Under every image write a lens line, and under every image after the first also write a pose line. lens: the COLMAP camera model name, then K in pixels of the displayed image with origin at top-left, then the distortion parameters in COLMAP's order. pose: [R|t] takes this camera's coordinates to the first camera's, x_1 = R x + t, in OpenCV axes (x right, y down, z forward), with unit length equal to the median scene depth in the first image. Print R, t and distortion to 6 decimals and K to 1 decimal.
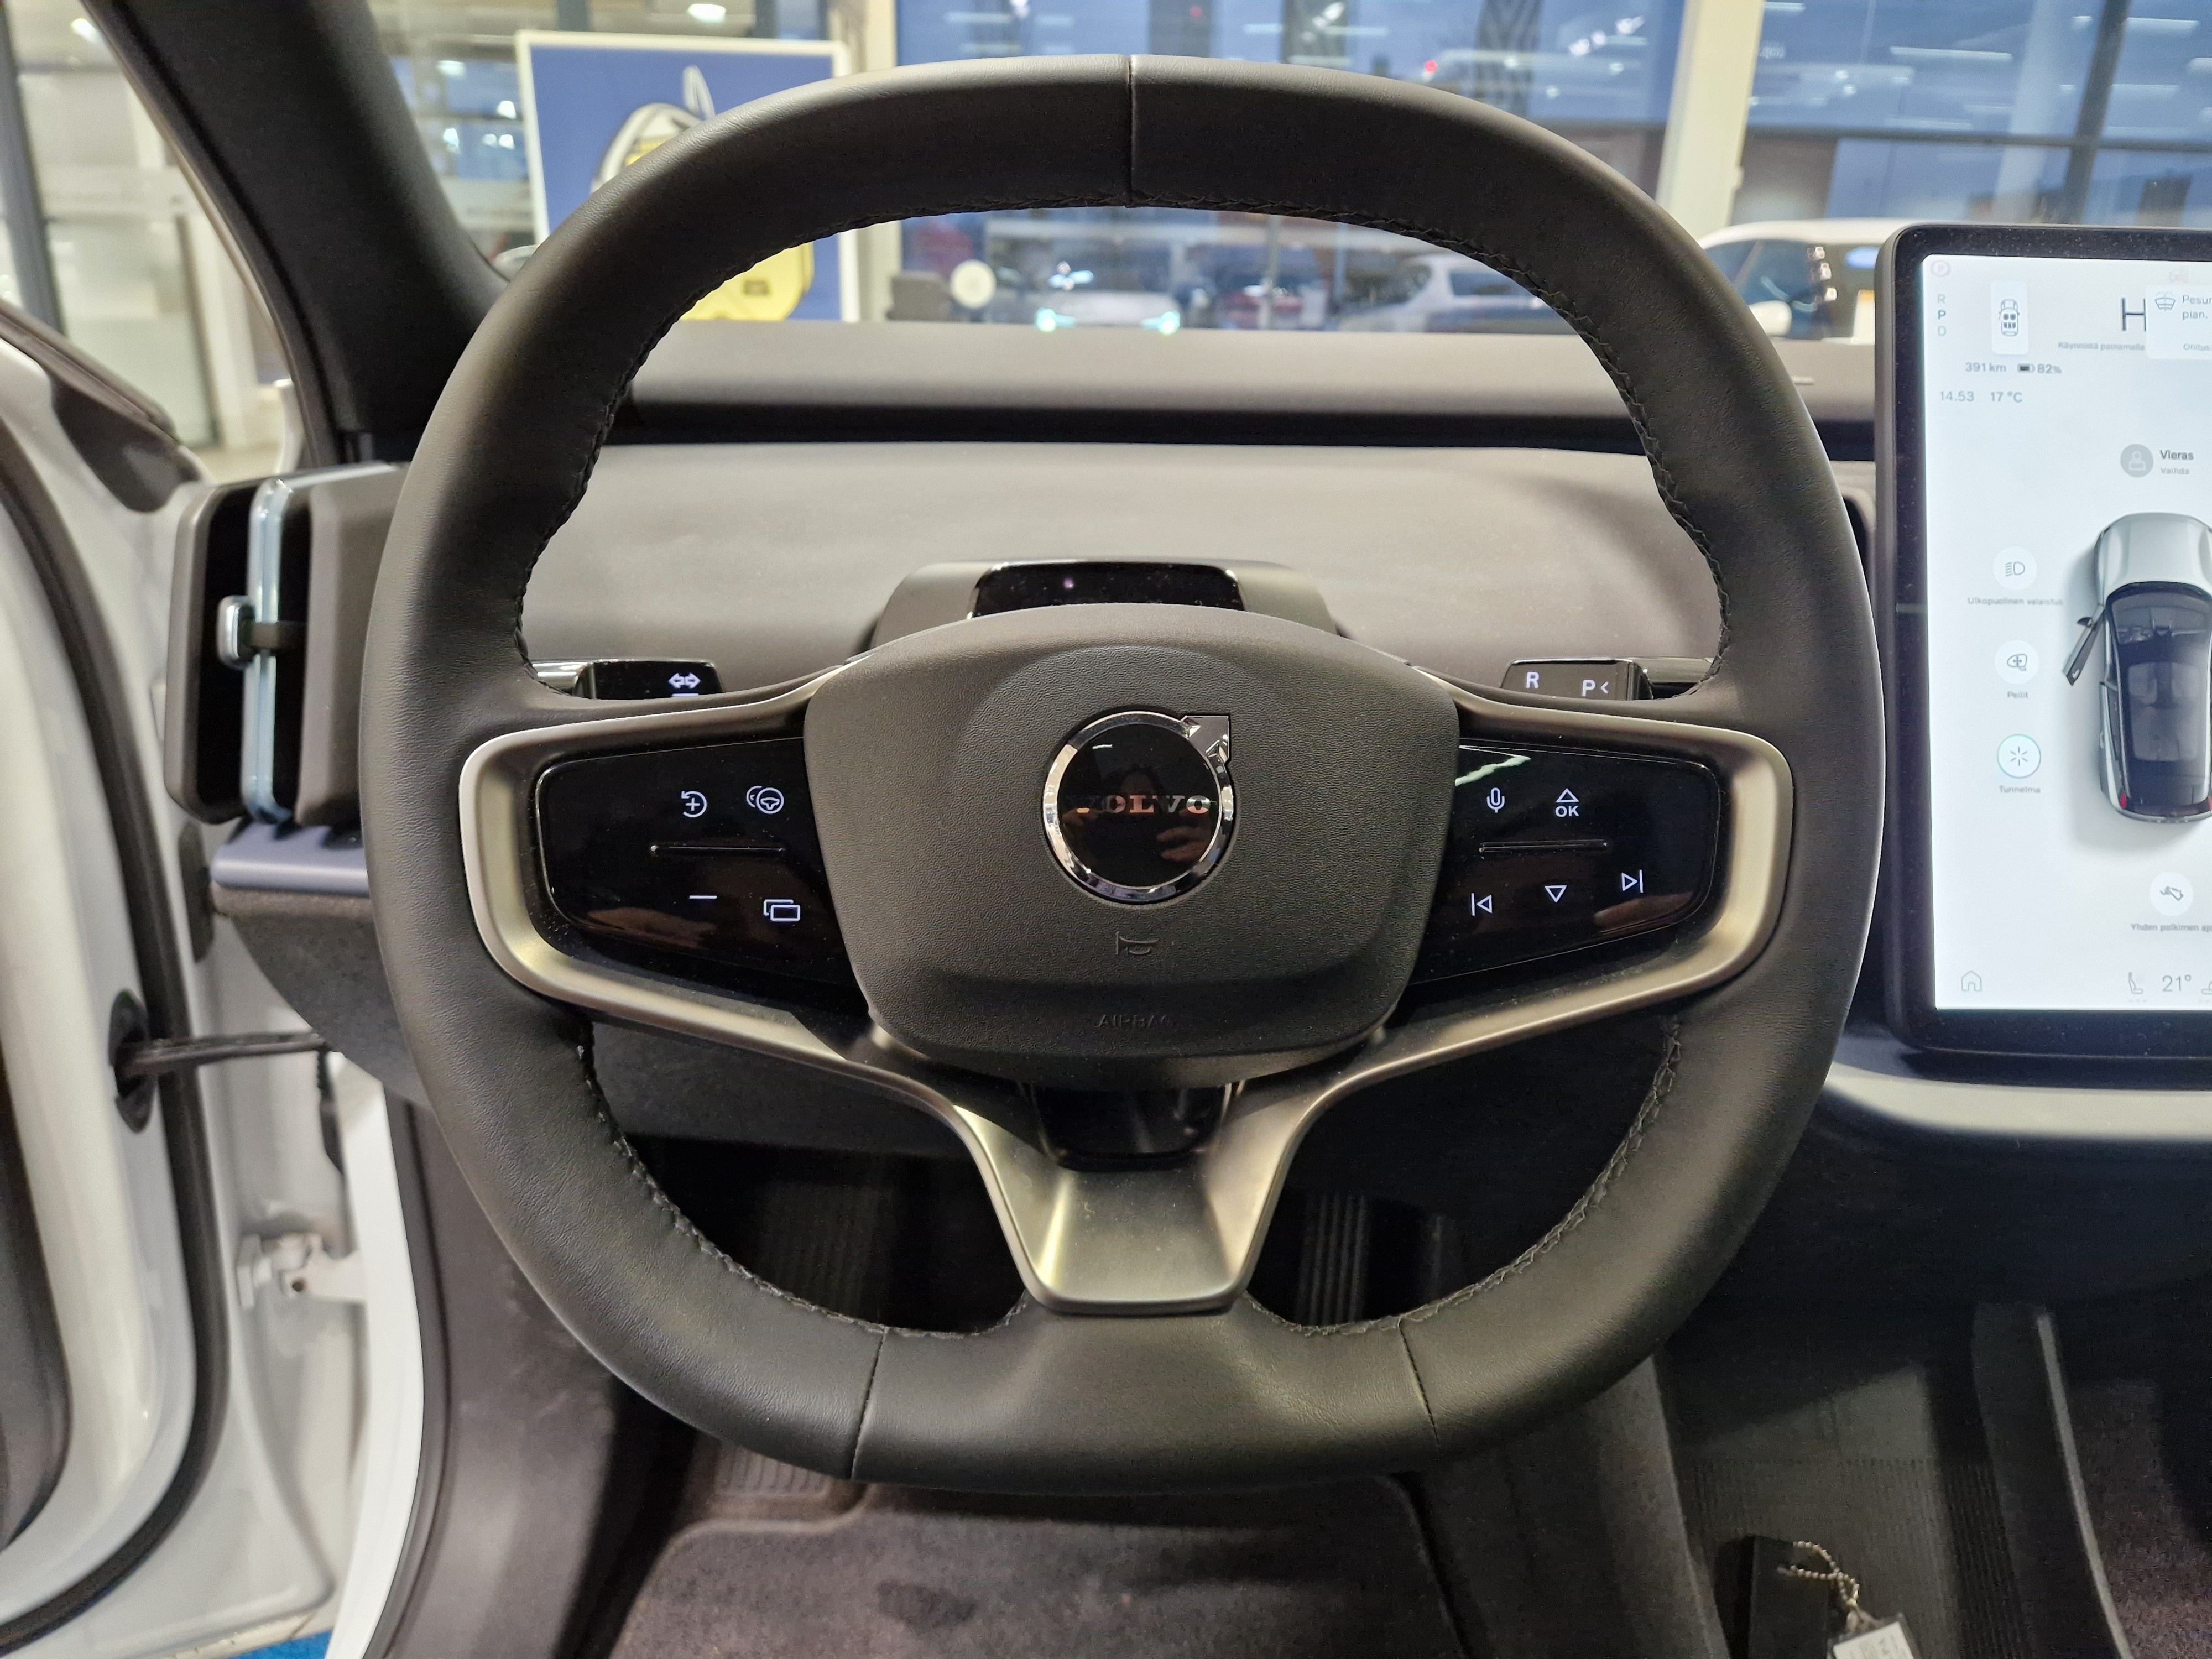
lens RADIAL K [[1485.4, 0, 1110.2], [0, 1485.4, 844.1], [0, 0, 1]] dist [0.093351, -0.103445]
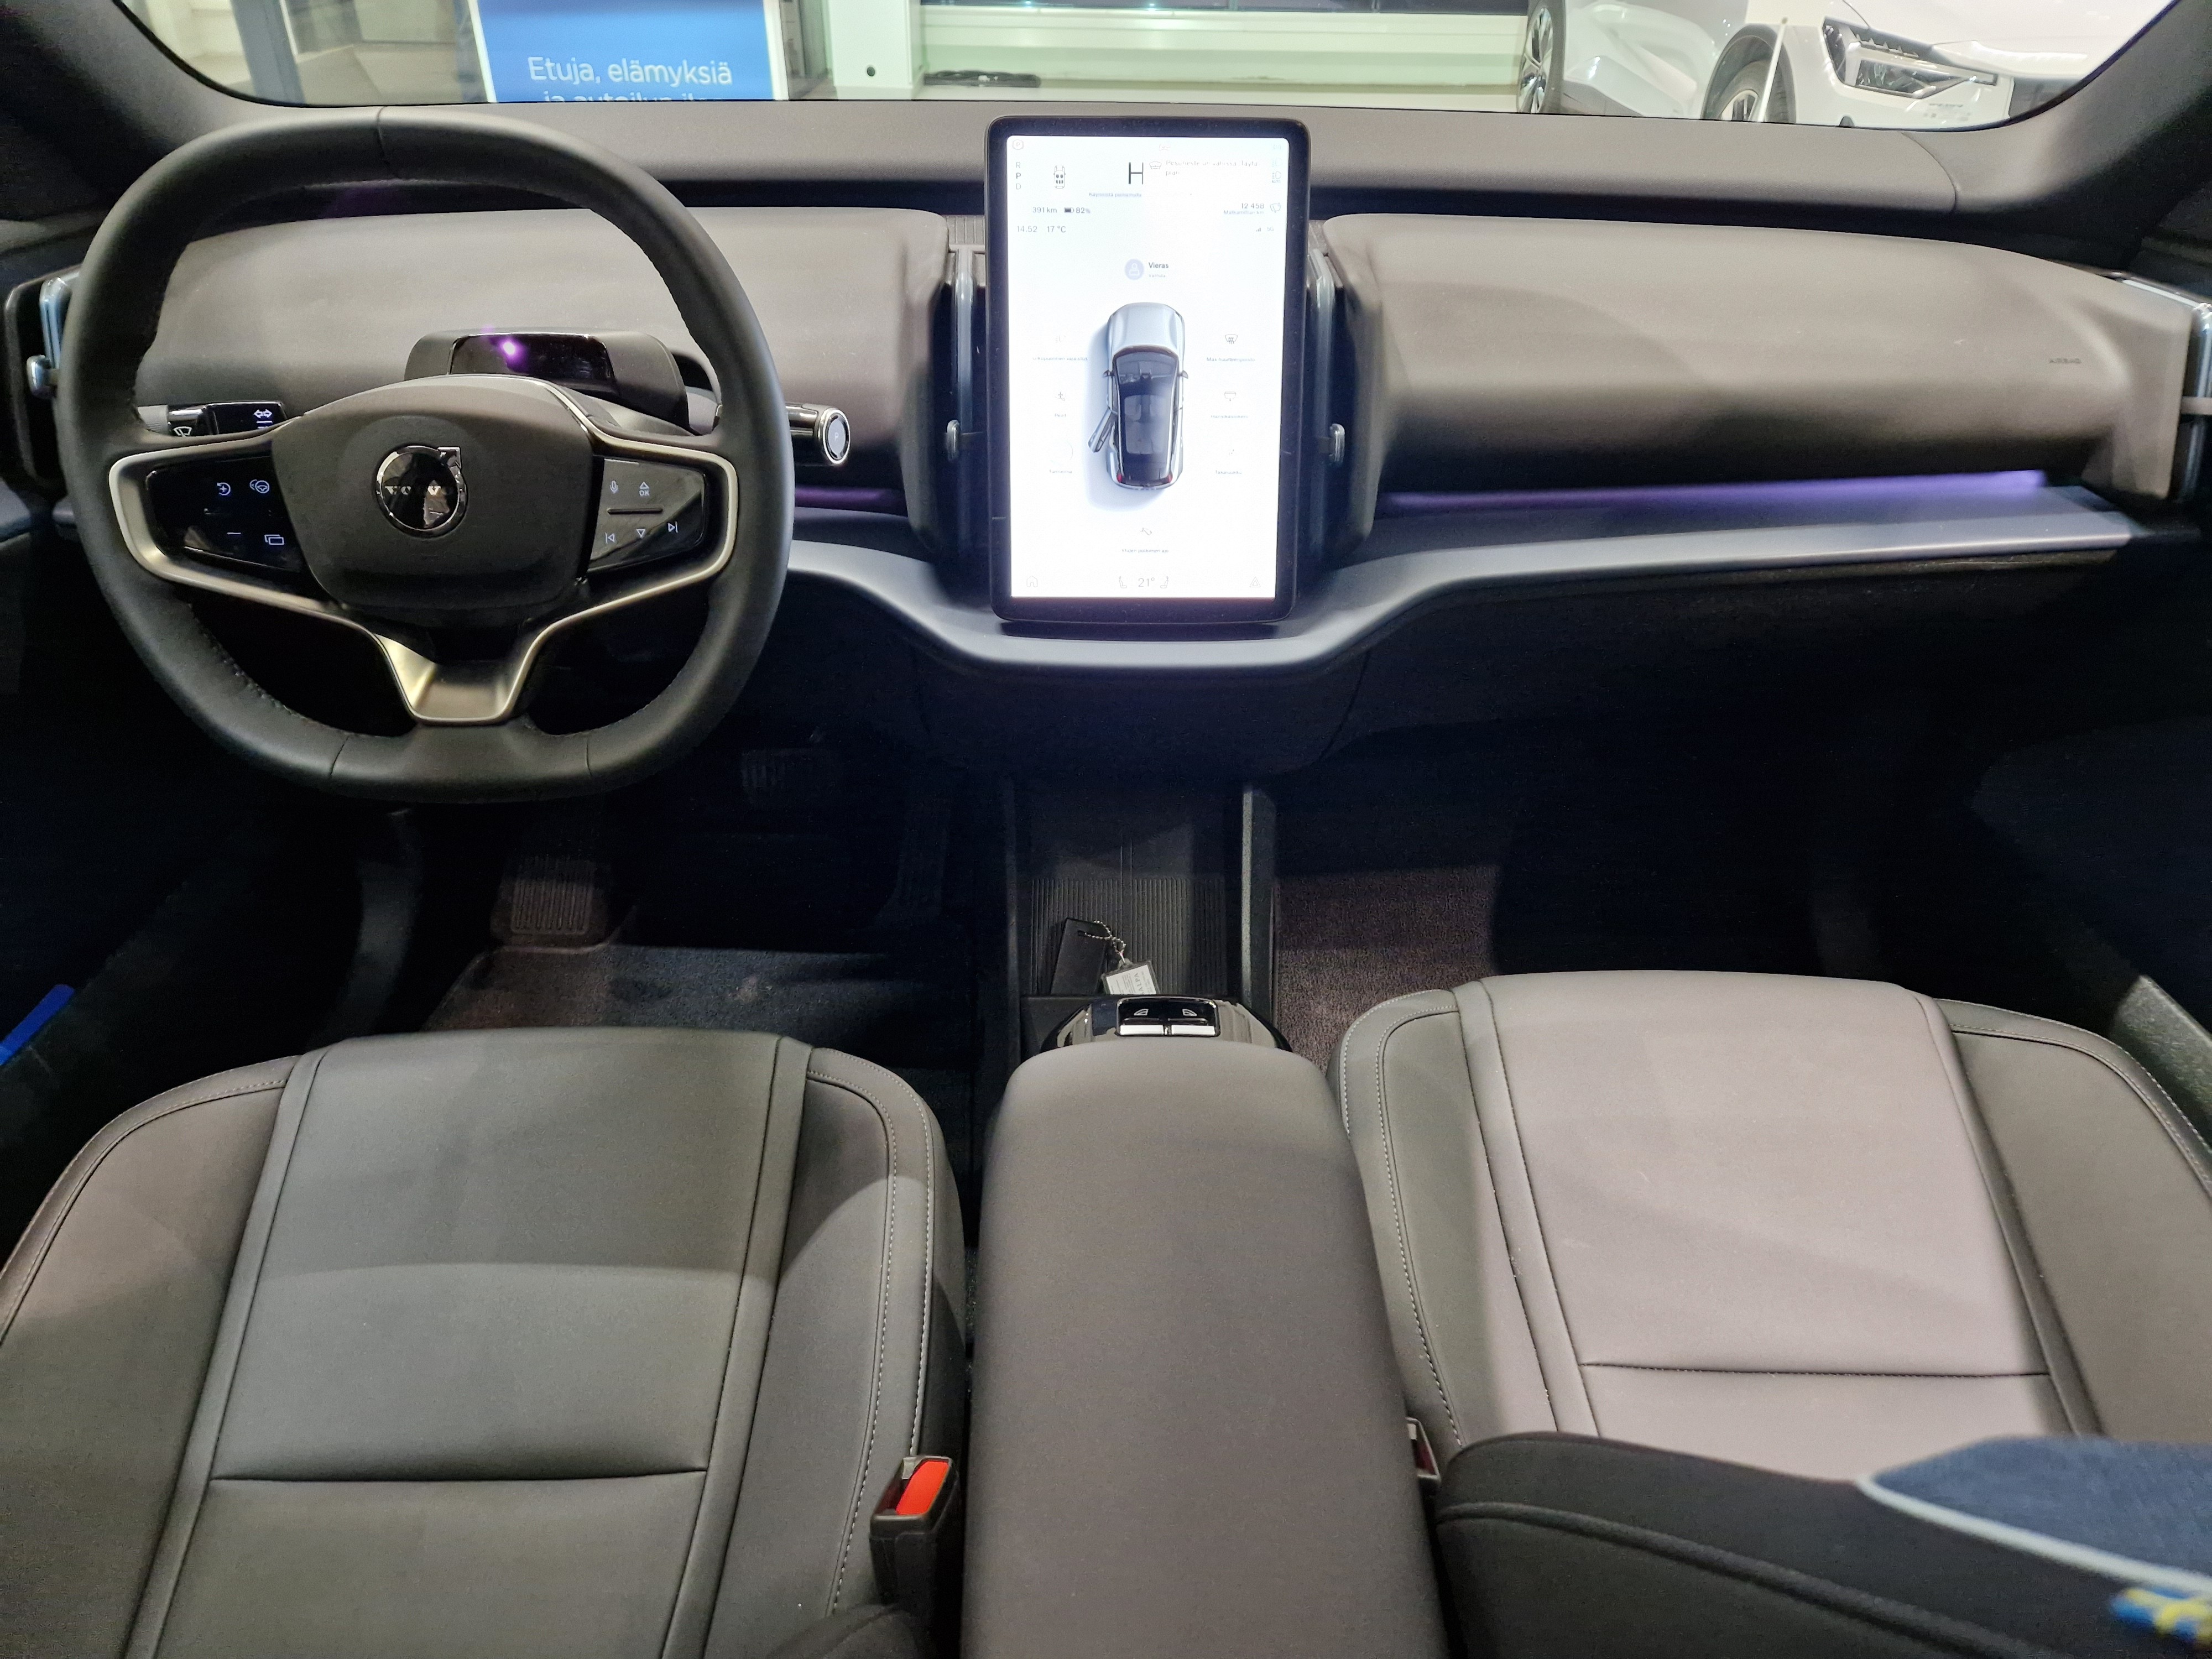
lens RADIAL K [[1485.4, 0, 1110.2], [0, 1485.4, 844.1], [0, 0, 1]] dist [0.093351, -0.103445]
pose [[0.999752, 0.001423, -0.022241, 0.698084], [0.004043, 0.969820, 0.243787, -0.038940], [0.021916, -0.243816, 0.969574, -0.805383]]
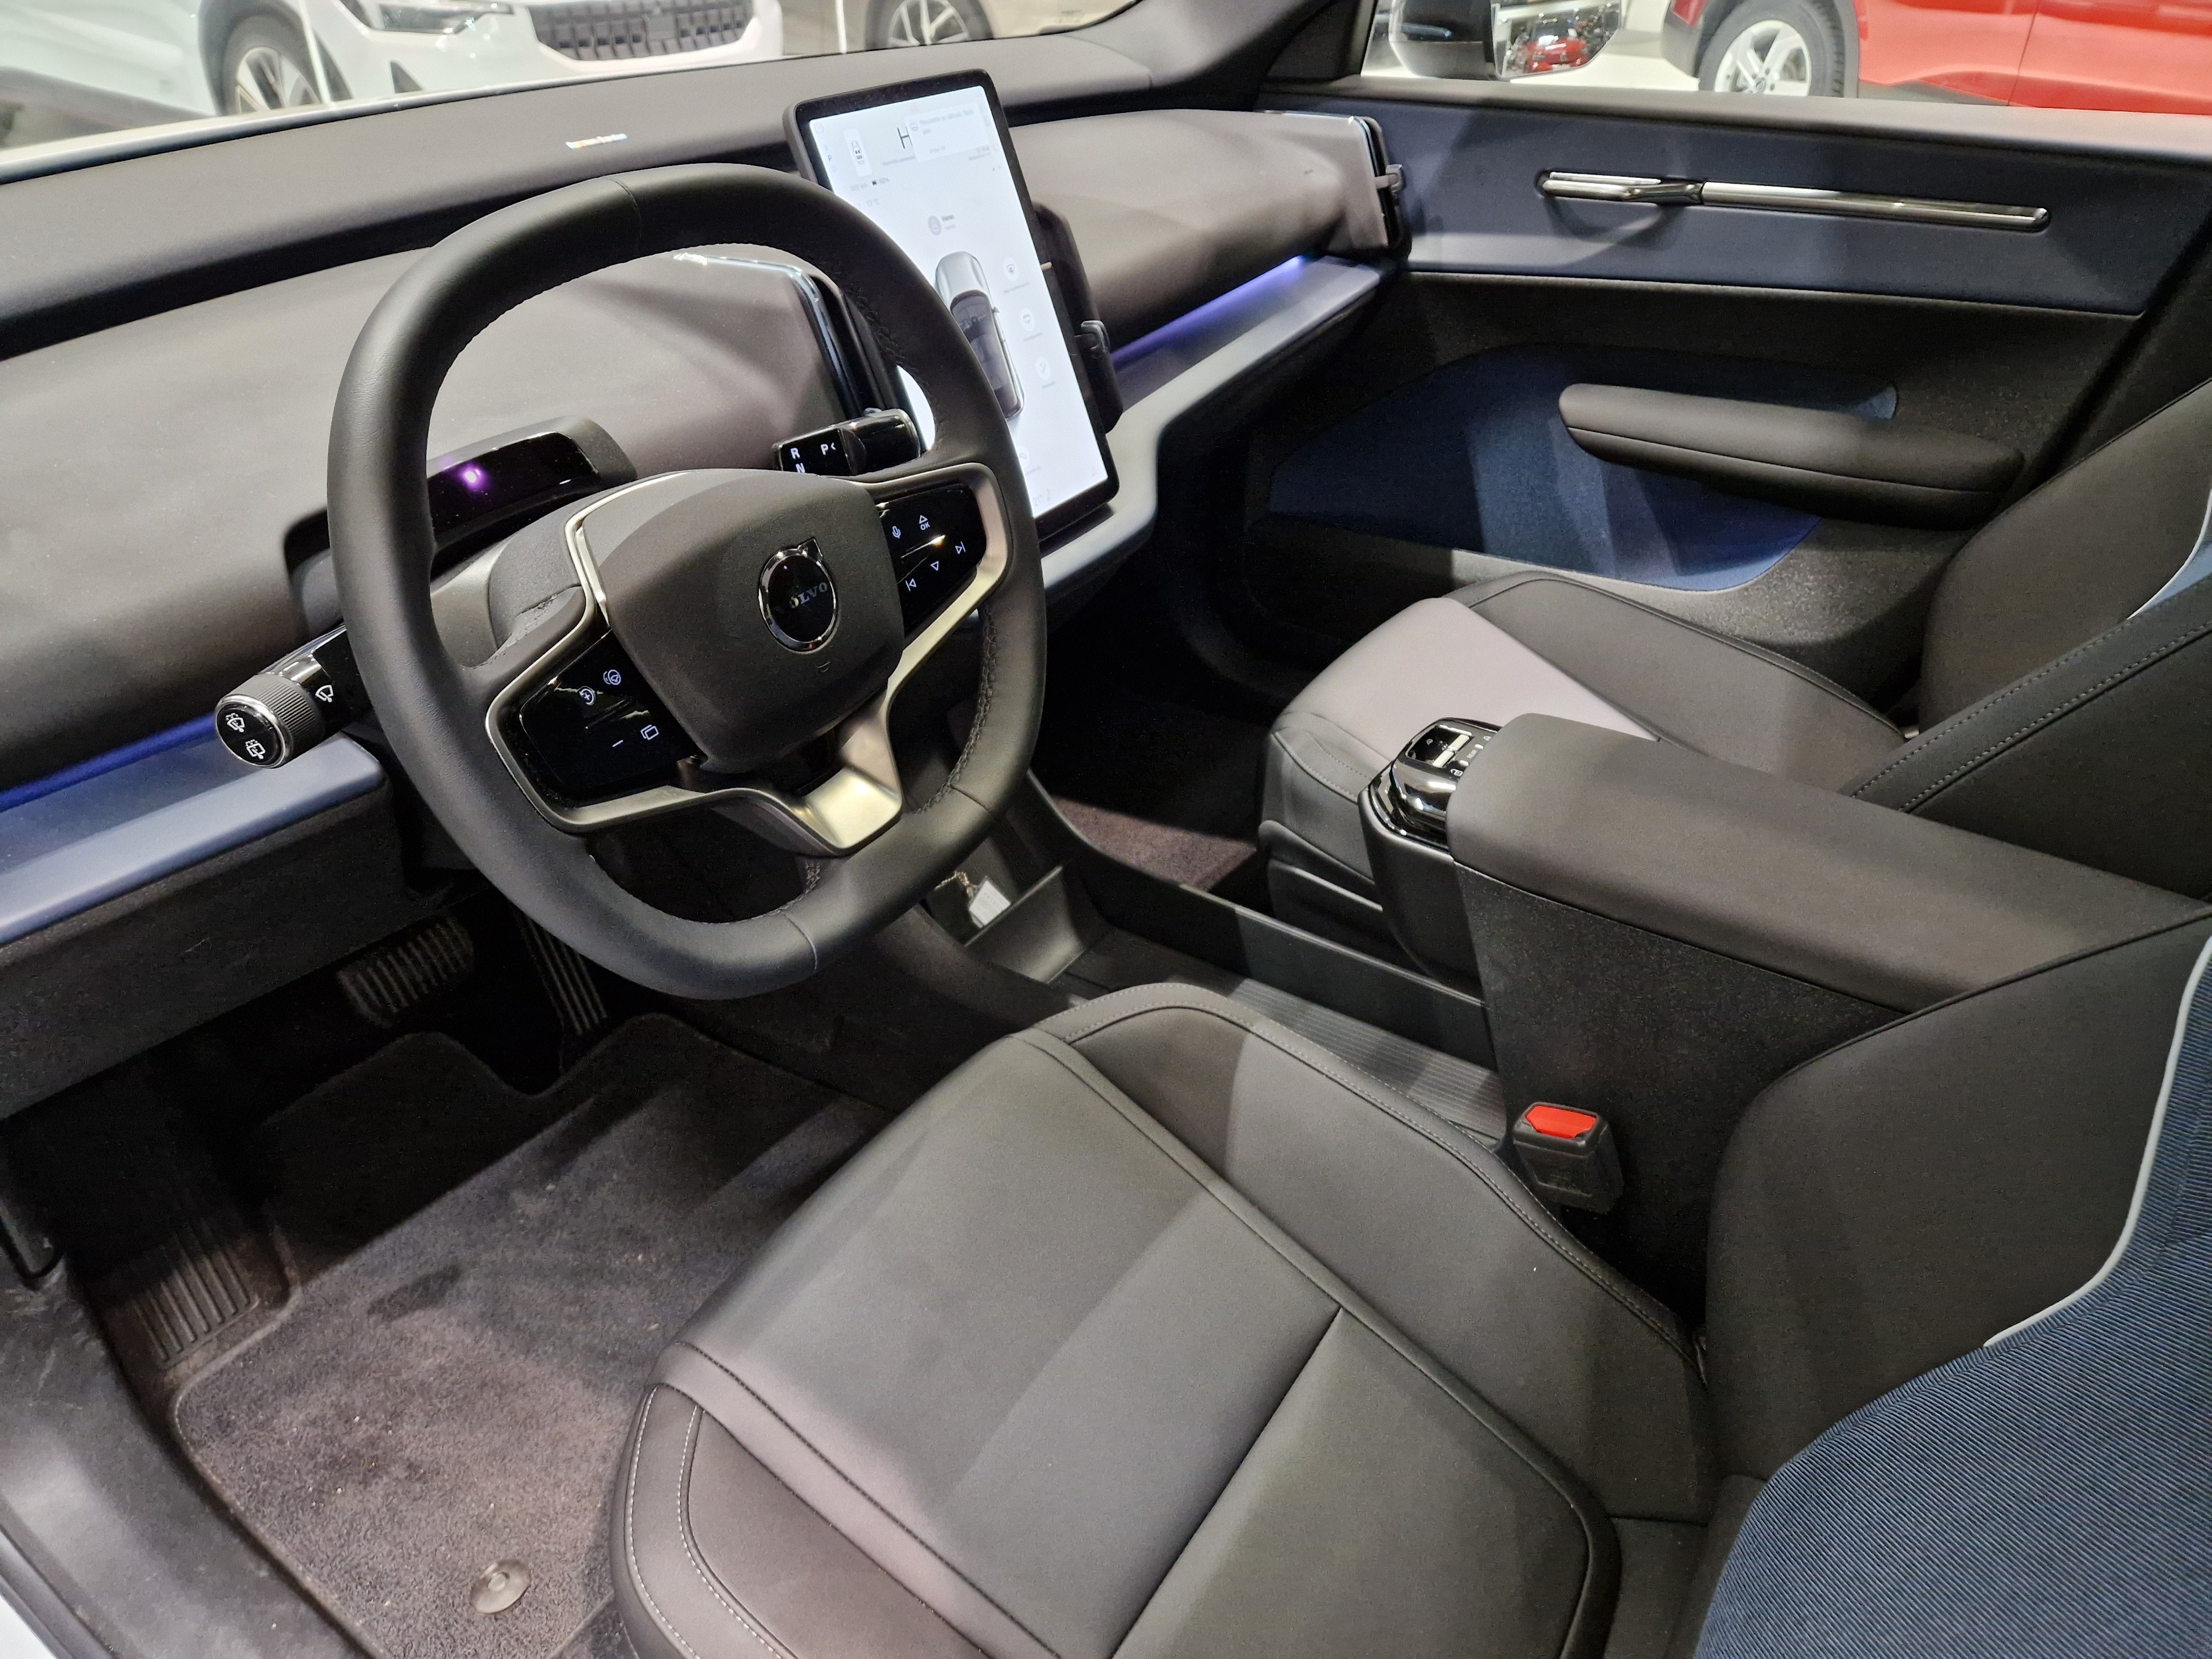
lens RADIAL K [[1485.4, 0, 1110.2], [0, 1485.4, 844.1], [0, 0, 1]] dist [0.093351, -0.103445]
pose [[0.577685, -0.476387, 0.662824, -0.763932], [0.273791, 0.878071, 0.392467, -0.256259], [-0.768972, -0.045248, 0.637679, -0.354171]]
